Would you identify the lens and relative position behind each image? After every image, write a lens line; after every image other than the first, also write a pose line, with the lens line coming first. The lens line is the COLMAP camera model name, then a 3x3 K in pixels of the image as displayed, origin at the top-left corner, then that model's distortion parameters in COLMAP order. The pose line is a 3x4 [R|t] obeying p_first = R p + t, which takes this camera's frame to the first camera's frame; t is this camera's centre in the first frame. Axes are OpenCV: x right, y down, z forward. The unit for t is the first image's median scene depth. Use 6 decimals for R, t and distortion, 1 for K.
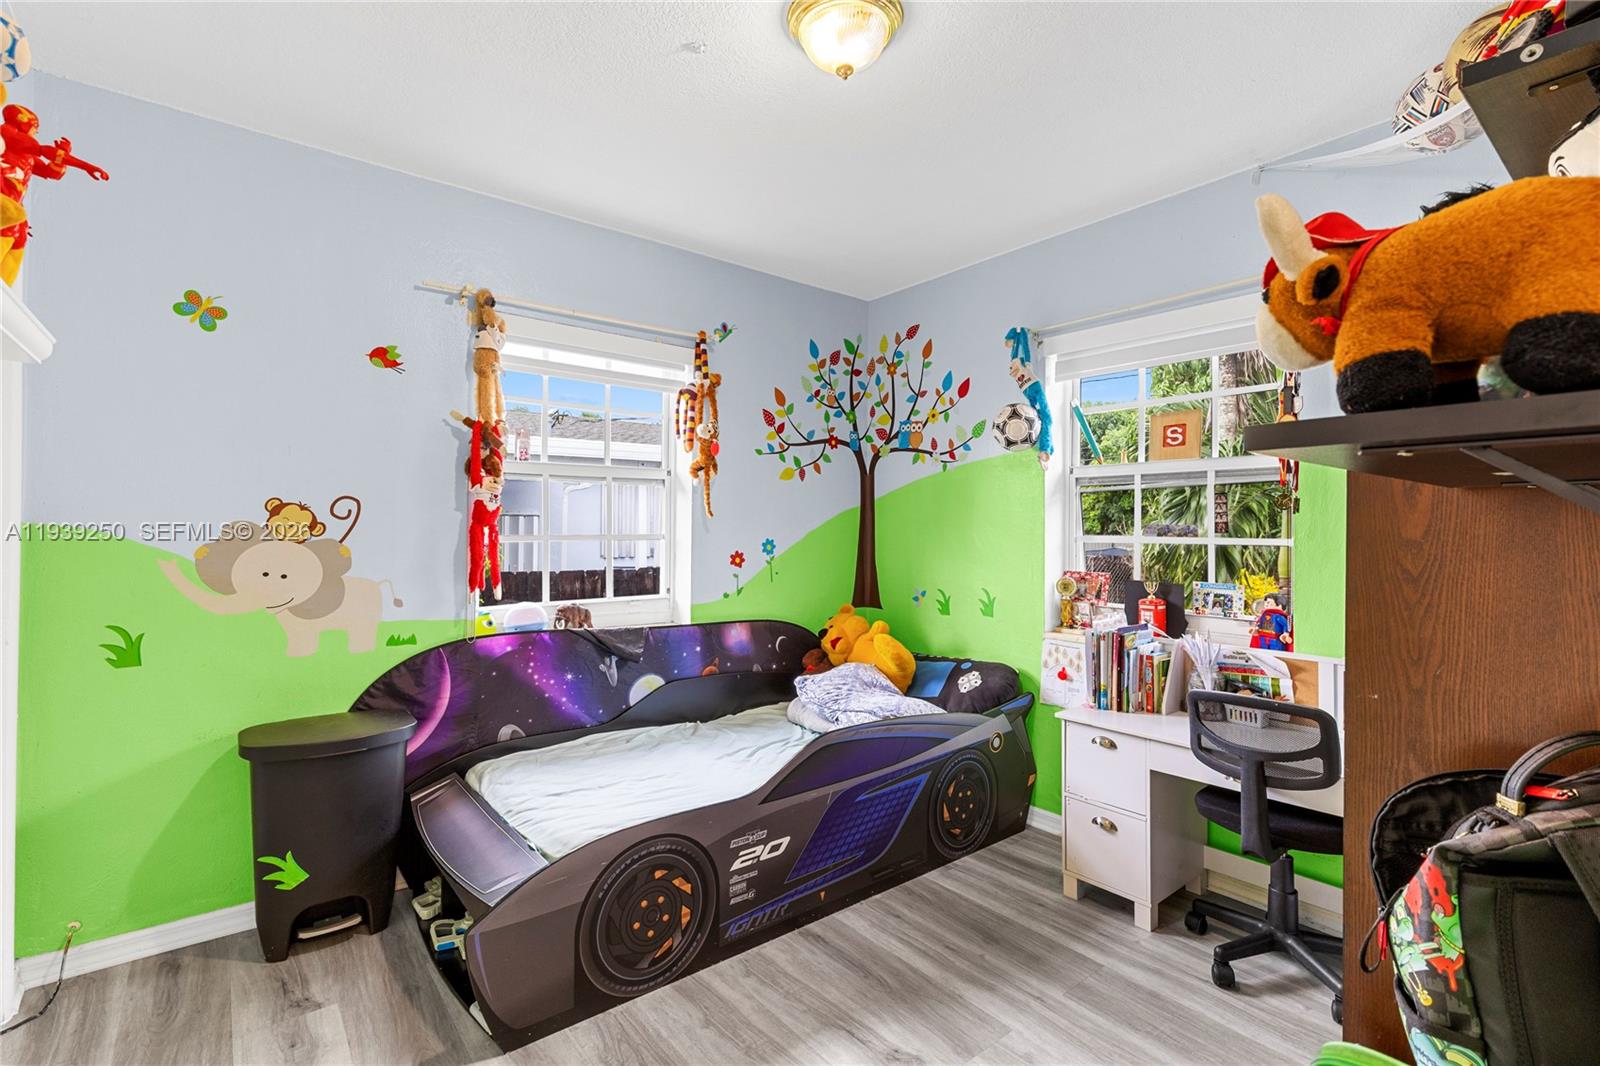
lens RADIAL K [[717.1, 0, 794.1], [0, 717.1, 523.2], [0, 0, 1]] dist [0.004318, -0.001241]
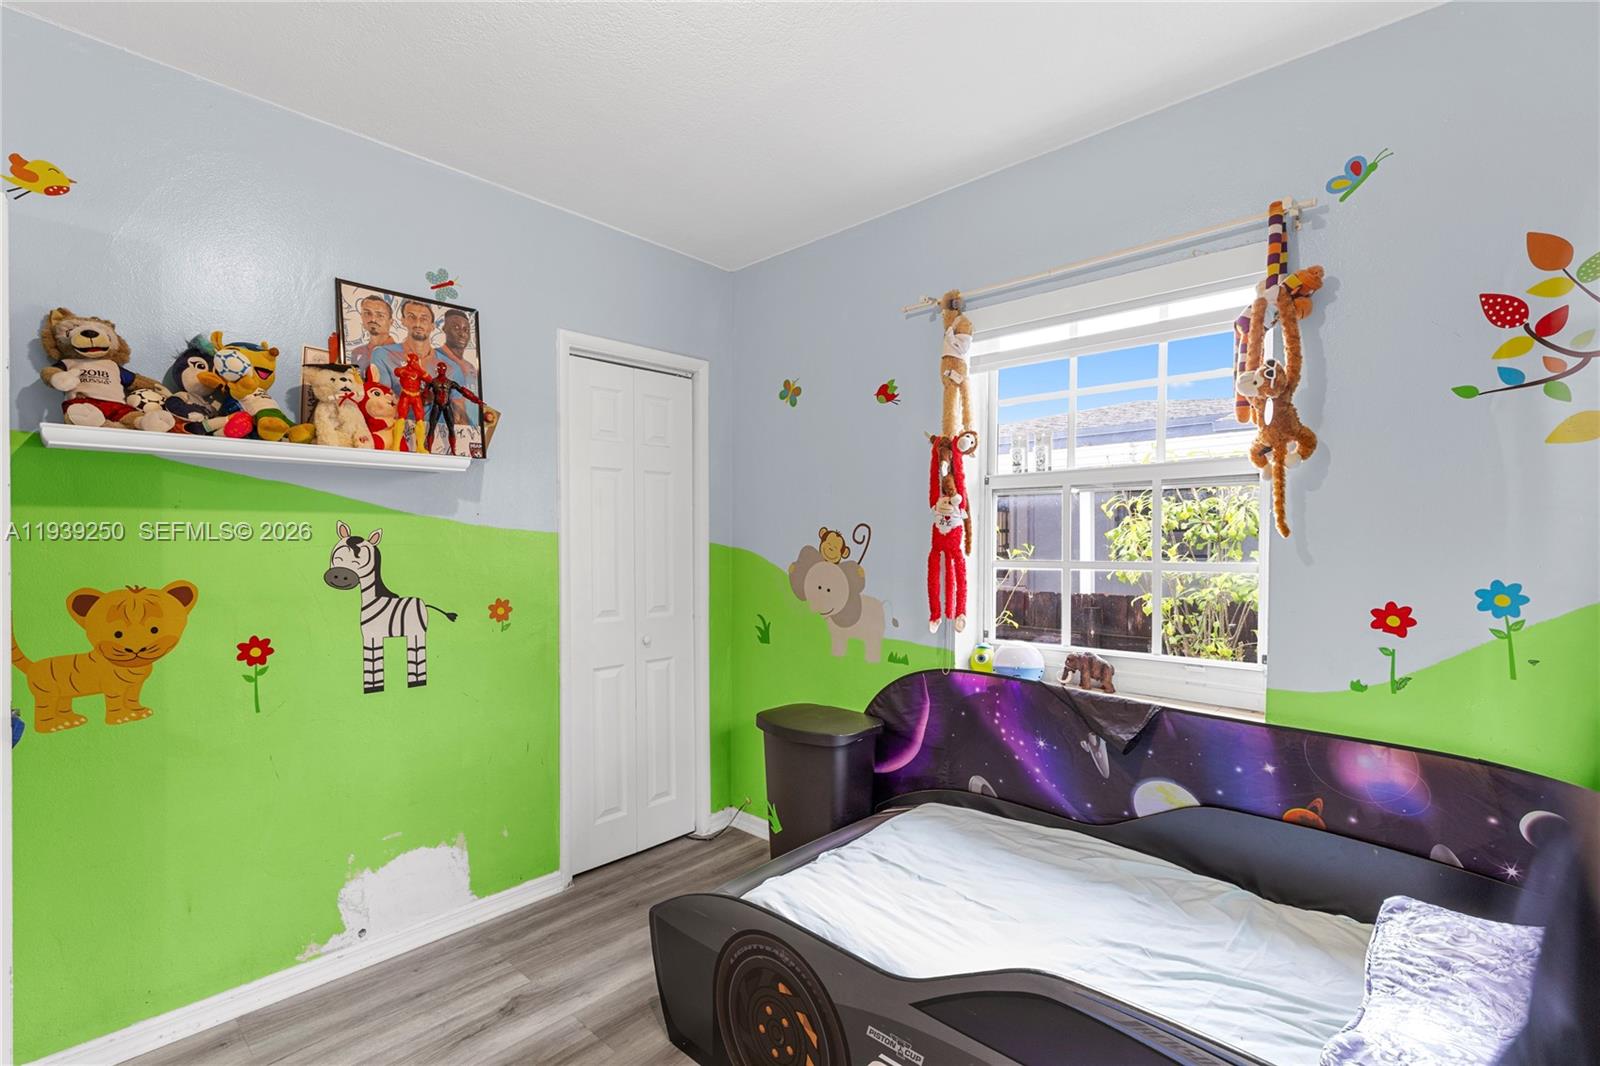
lens RADIAL K [[717.1, 0, 794.1], [0, 717.1, 549.9], [0, 0, 1]] dist [0.004318, -0.001241]
pose [[0.161745, 0.007887, -0.986801, 0.427139], [0.006973, 0.999934, 0.009135, -0.006455], [0.986808, -0.008358, 0.161679, 0.629058]]
